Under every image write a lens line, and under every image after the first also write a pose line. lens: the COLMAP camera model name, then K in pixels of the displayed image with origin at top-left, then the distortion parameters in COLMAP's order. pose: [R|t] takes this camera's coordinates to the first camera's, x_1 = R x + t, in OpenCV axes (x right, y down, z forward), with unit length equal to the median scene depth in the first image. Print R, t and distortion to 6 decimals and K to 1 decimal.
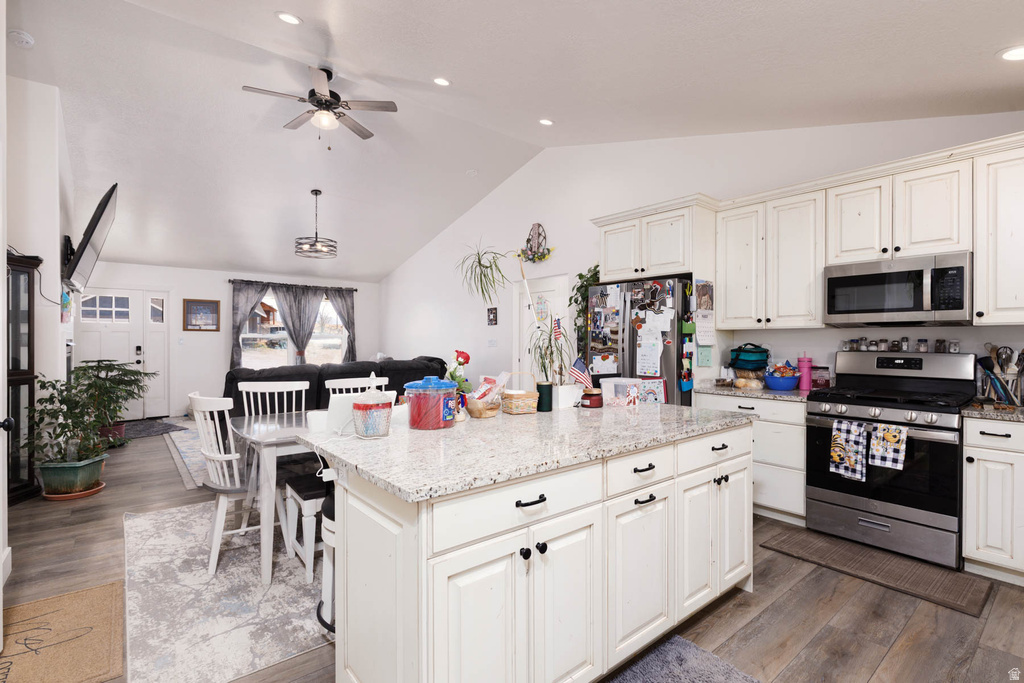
lens RADIAL K [[479.9, 0, 515.4], [0, 479.9, 346.9], [0, 0, 1]] dist [-0.013638, 0.001647]
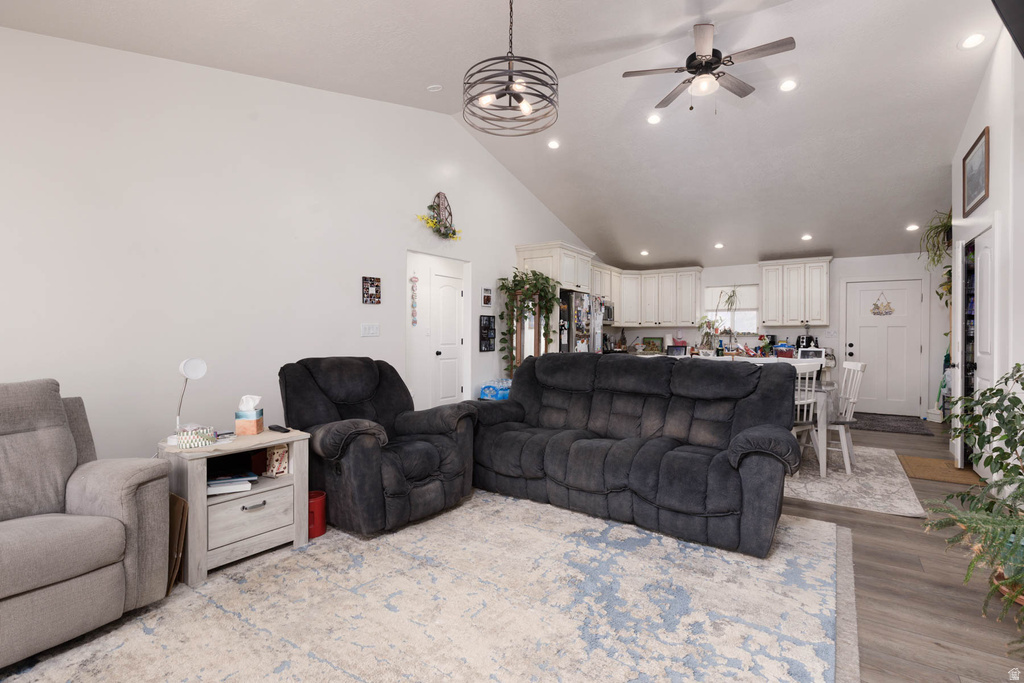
lens RADIAL K [[479.9, 0, 511.1], [0, 479.9, 338.5], [0, 0, 1]] dist [-0.013638, 0.001647]
pose [[-0.275747, -0.009933, 0.961179, -1.312276], [0.008473, 0.999883, 0.012764, -0.008417], [-0.961193, 0.011663, -0.275631, 1.791976]]
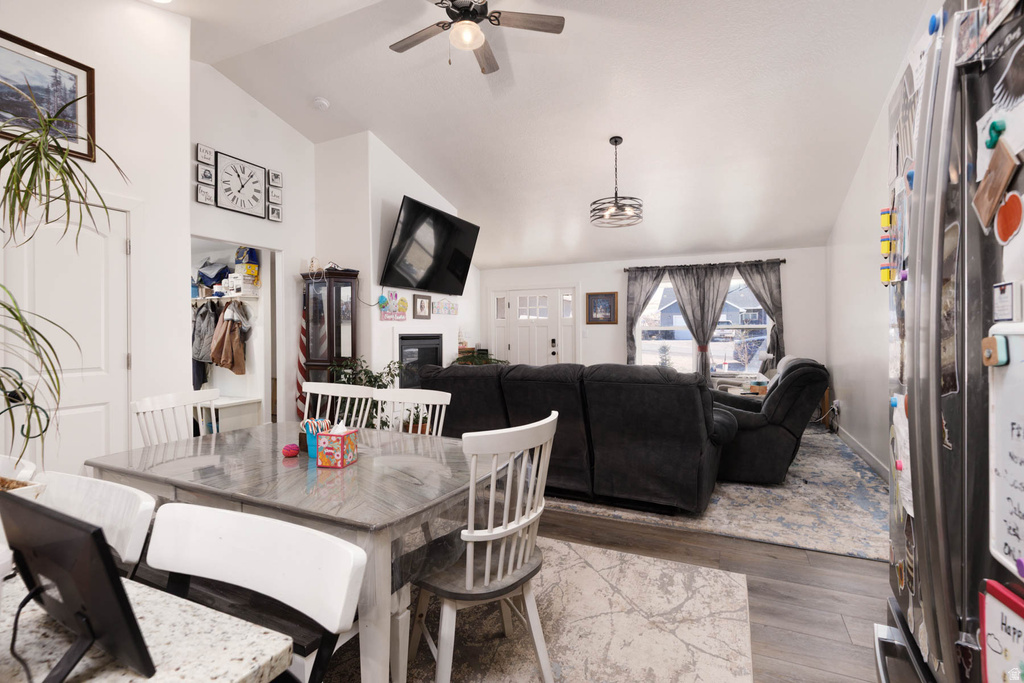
lens RADIAL K [[479.9, 0, 510.3], [0, 479.9, 342.9], [0, 0, 1]] dist [-0.013638, 0.001647]
pose [[0.429665, 0.011268, -0.902918, 0.326606], [-0.005078, 0.999936, 0.010062, -0.006819], [0.902974, 0.000262, 0.429695, 0.829564]]
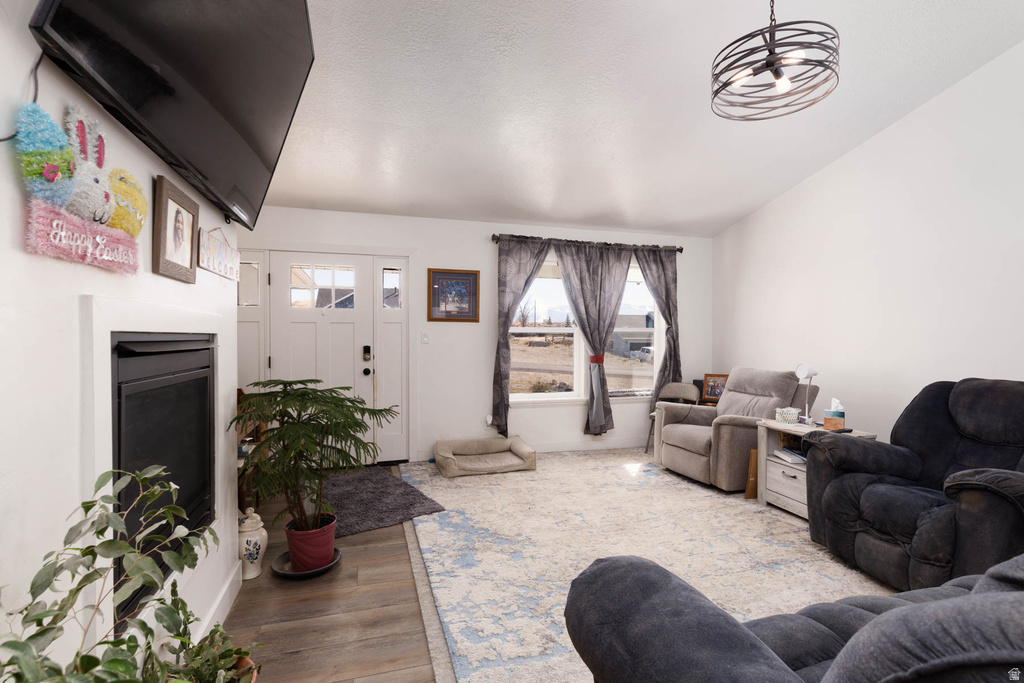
lens RADIAL K [[479.9, 0, 506.0], [0, 479.9, 348.1], [0, 0, 1]] dist [-0.013638, 0.001647]
pose [[0.918777, 0.008208, -0.394692, -0.736514], [-0.005297, 0.999950, 0.008462, -0.010874], [0.394742, -0.005684, 0.918774, 0.966974]]
